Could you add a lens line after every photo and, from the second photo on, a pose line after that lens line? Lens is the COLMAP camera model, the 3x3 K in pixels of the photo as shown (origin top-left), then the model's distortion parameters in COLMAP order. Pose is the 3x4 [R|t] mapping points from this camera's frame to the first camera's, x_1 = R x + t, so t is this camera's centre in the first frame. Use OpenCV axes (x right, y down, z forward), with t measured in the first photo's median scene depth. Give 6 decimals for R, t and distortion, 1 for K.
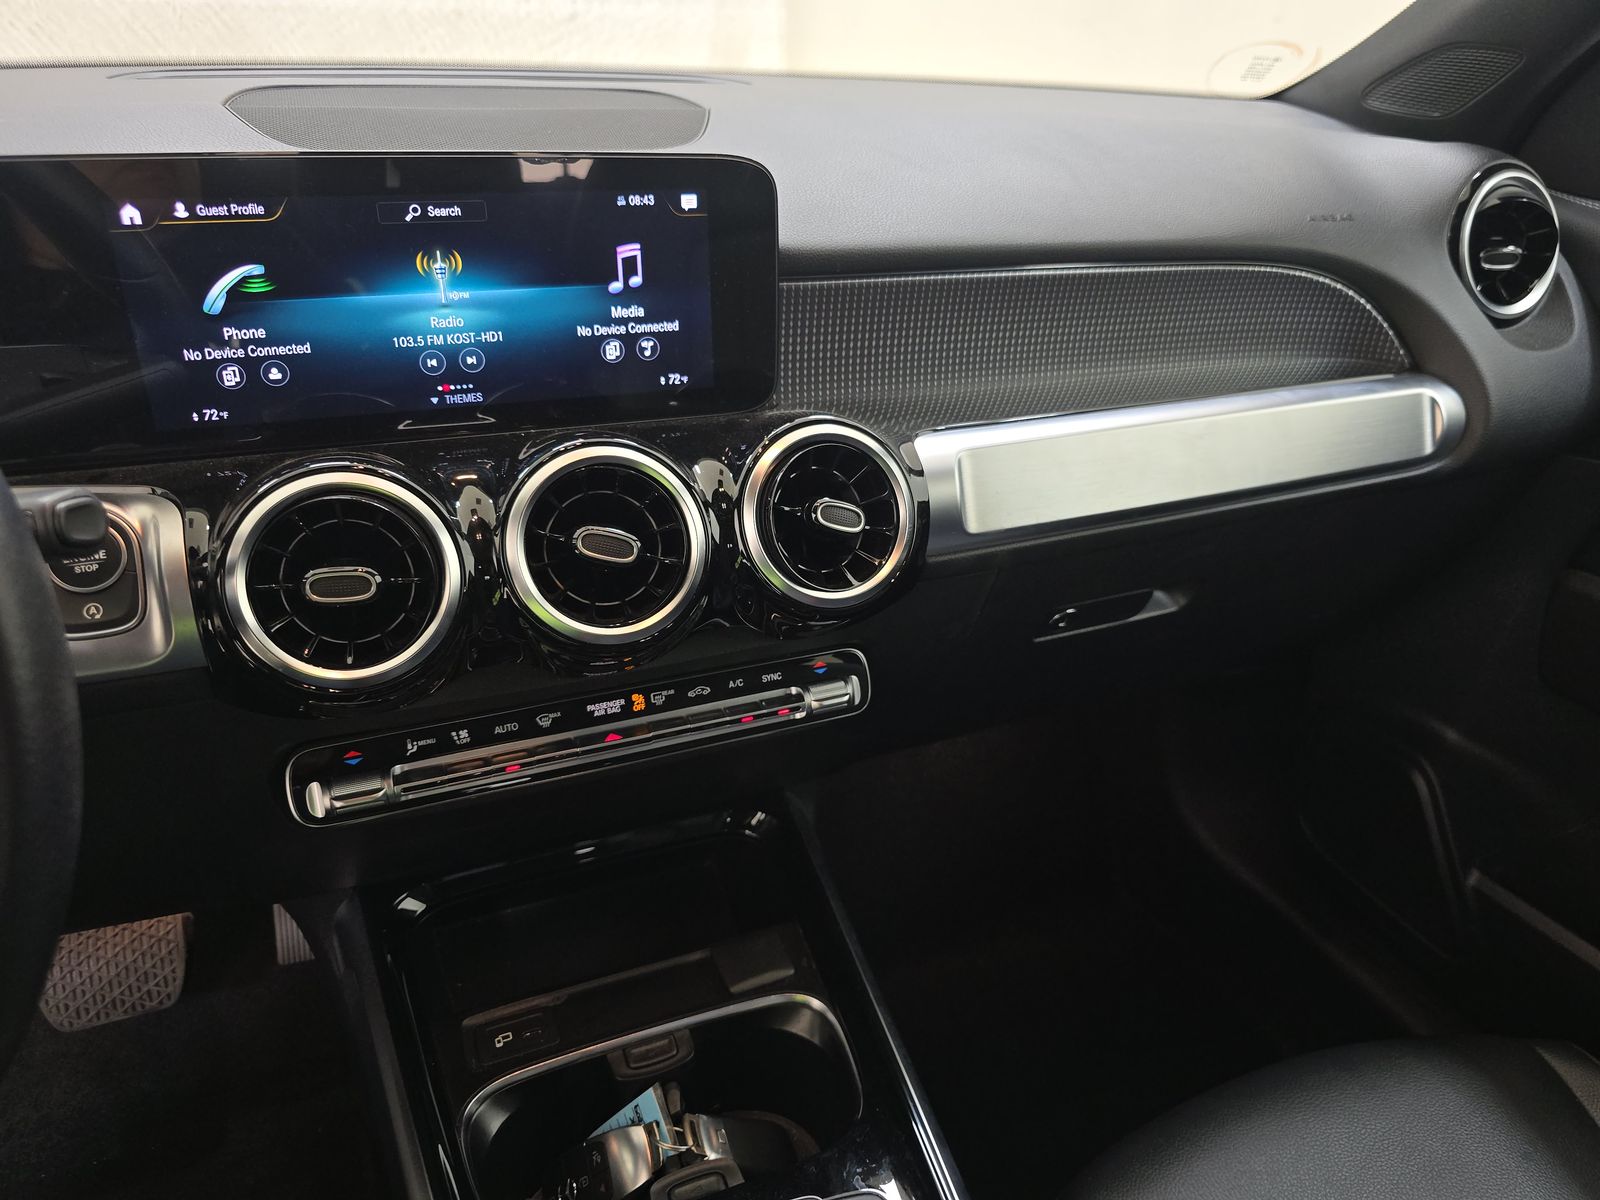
lens RADIAL K [[1190.5, 0, 800.5], [0, 1190.5, 596.2], [0, 0, 1]] dist [0.092834, -0.016052]
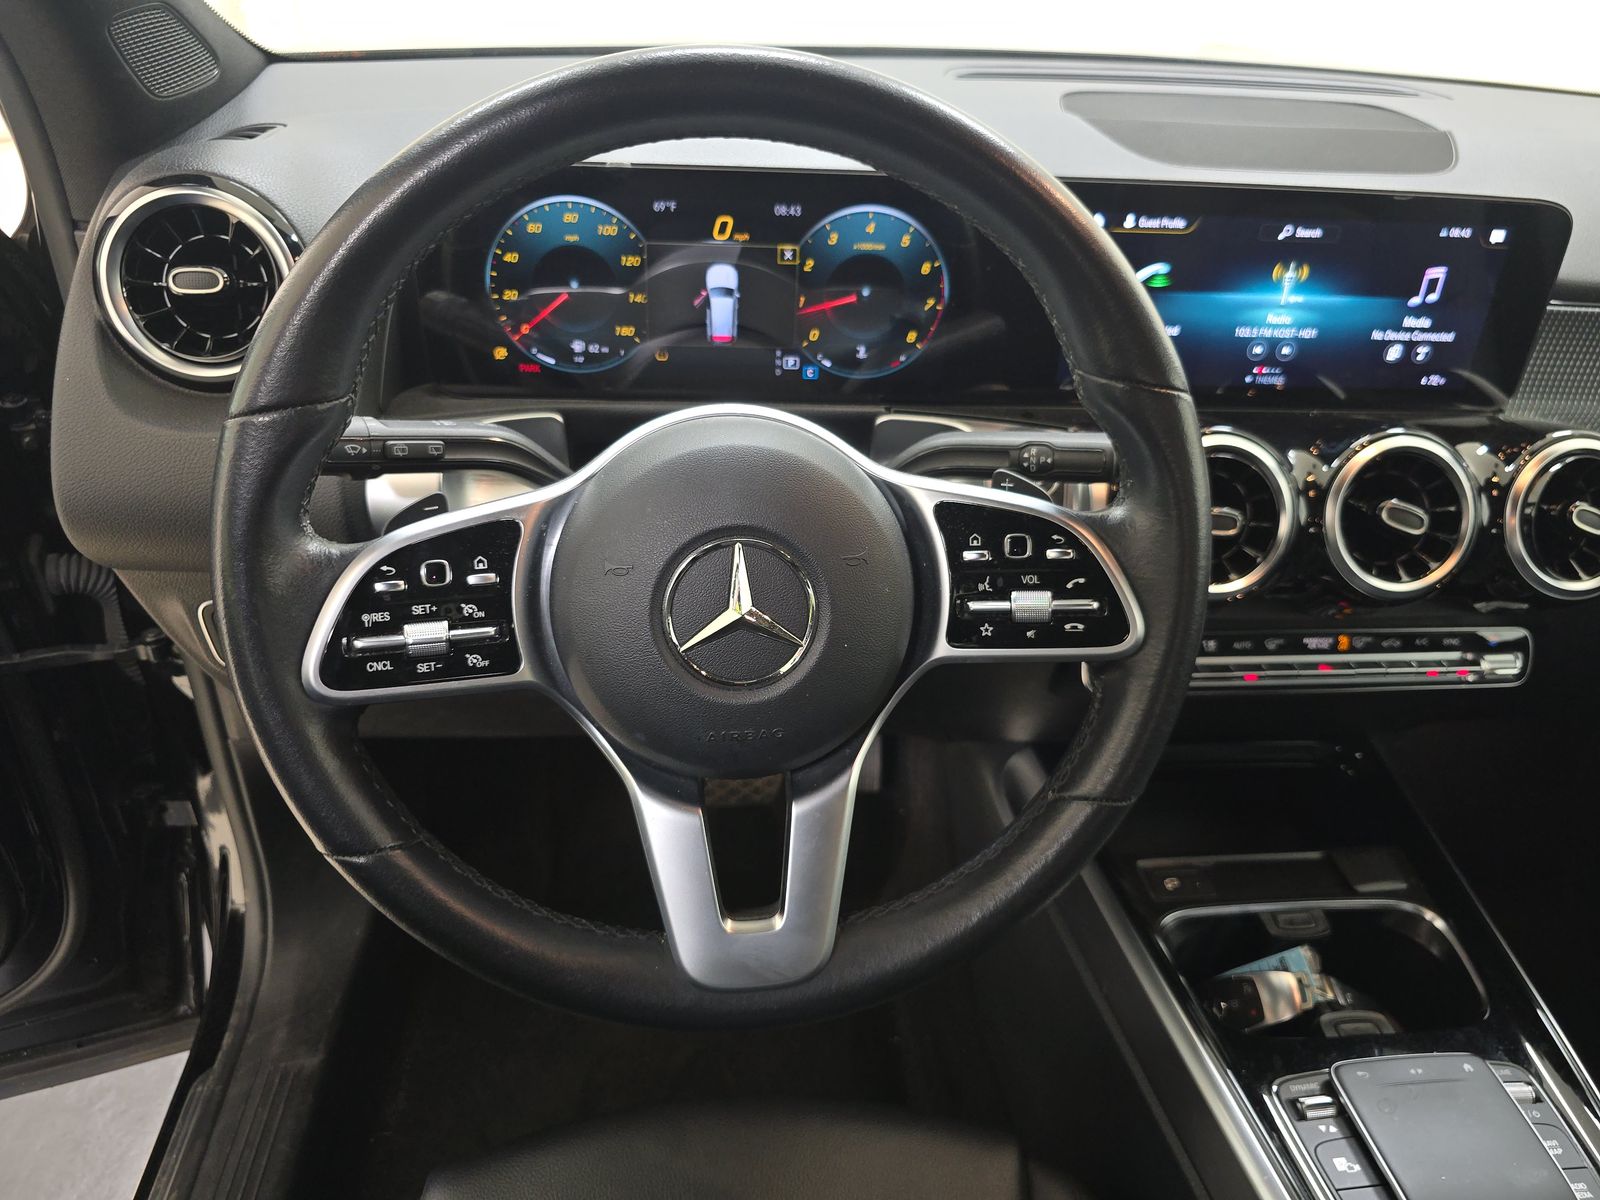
lens RADIAL K [[1069.1, 0, 799.9], [0, 1069.1, 603.4], [0, 0, 1]] dist [0.018987, -0.005007]
pose [[0.961101, 0.158870, -0.225930, -0.454603], [-0.149910, 0.987090, 0.056391, 0.074873], [0.231972, -0.020328, 0.972510, -0.207096]]
